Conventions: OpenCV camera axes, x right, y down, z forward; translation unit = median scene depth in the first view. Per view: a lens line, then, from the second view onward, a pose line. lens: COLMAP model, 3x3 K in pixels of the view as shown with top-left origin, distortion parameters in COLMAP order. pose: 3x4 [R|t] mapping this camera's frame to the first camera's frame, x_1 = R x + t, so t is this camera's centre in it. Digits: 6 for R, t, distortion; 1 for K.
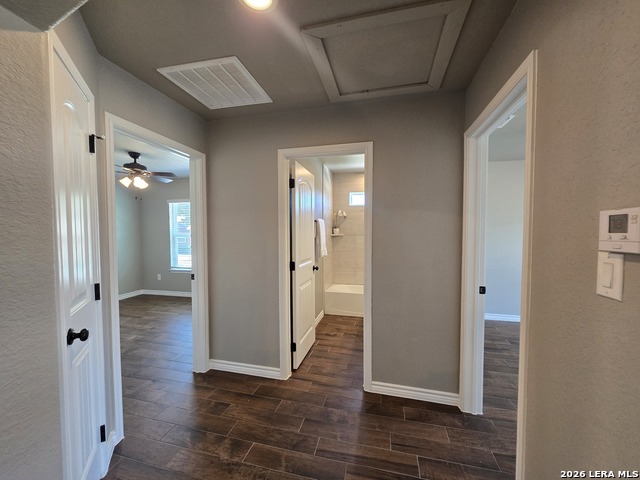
lens RADIAL K [[263.7, 0, 321.7], [0, 263.7, 239.8], [0, 0, 1]] dist [-0.003704, 0.001914]
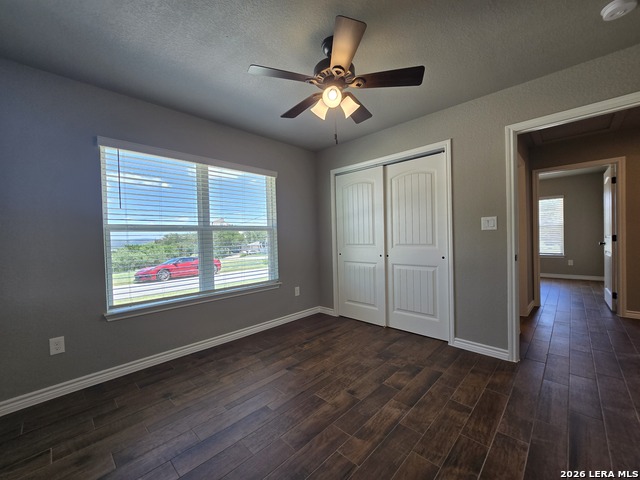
lens RADIAL K [[263.7, 0, 317.7], [0, 263.7, 238.7], [0, 0, 1]] dist [-0.003704, 0.001914]
pose [[0.507976, -0.018873, 0.861164, -0.979557], [0.049693, 0.998737, -0.007425, 0.022129], [-0.859937, 0.046566, 0.508272, 0.670912]]
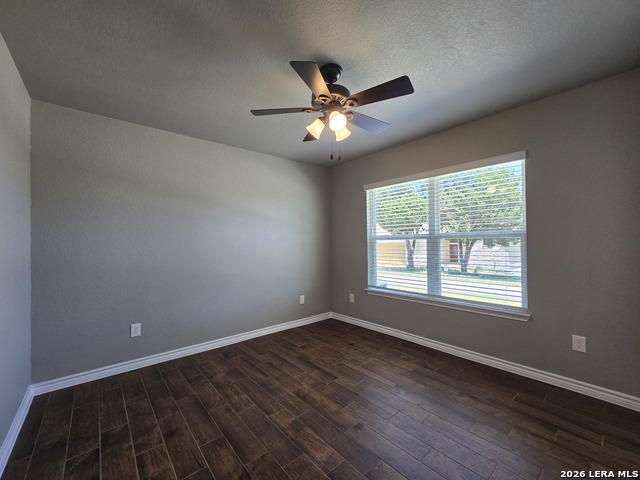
lens RADIAL K [[263.7, 0, 314.8], [0, 263.7, 242.0], [0, 0, 1]] dist [-0.003704, 0.001914]
pose [[0.804027, -0.007446, -0.594547, -0.364116], [-0.008842, 0.999661, -0.024476, 0.013196], [0.594527, 0.024936, 0.803689, 0.488851]]
